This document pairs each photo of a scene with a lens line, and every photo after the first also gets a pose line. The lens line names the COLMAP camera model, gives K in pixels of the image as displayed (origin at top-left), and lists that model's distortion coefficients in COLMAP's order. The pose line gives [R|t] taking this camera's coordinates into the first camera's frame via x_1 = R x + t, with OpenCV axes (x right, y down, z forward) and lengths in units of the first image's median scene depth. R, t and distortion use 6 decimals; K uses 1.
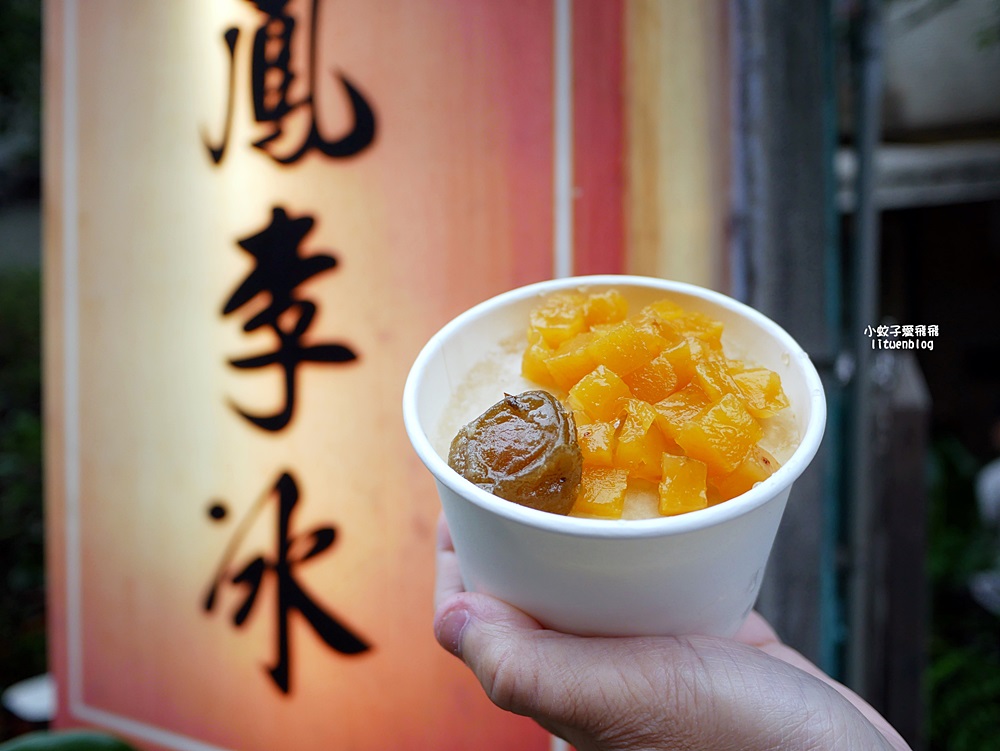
lens RADIAL K [[858.3, 0, 500.0], [0, 858.3, 375.5], [0, 0, 1]] dist [-0.052434, 0.011239]
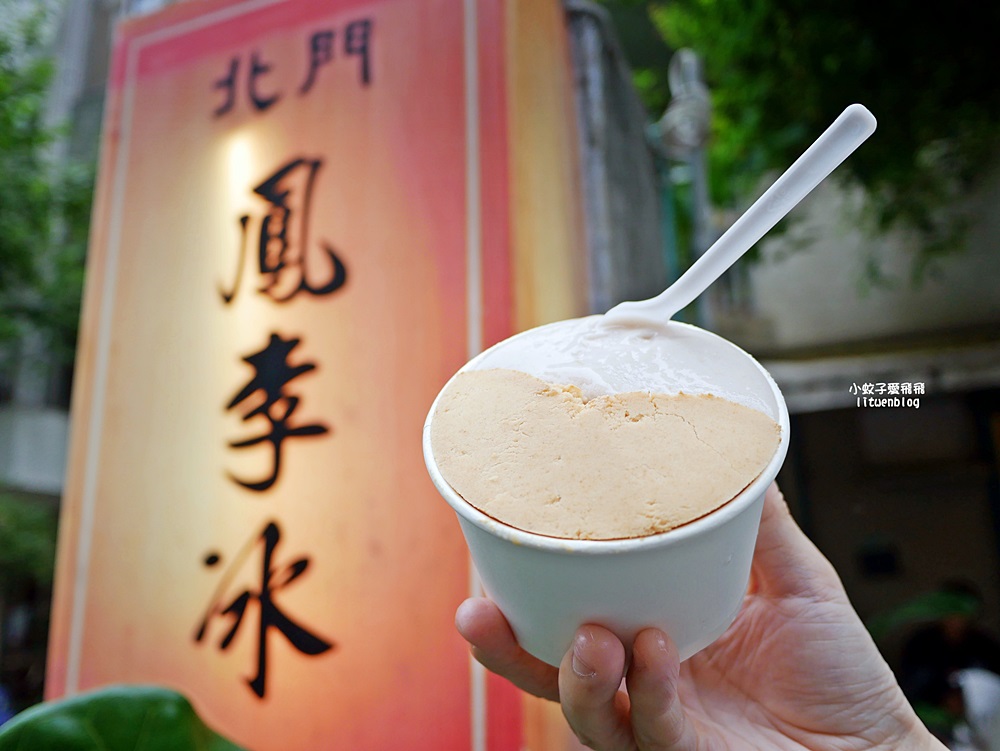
lens RADIAL K [[858.3, 0, 500.0], [0, 858.3, 375.5], [0, 0, 1]] dist [-0.052434, 0.011239]
pose [[0.995096, 0.005127, 0.098785, -0.026449], [0.020596, 0.966031, -0.257605, 0.244063], [-0.096750, 0.258377, 0.961187, -0.378333]]
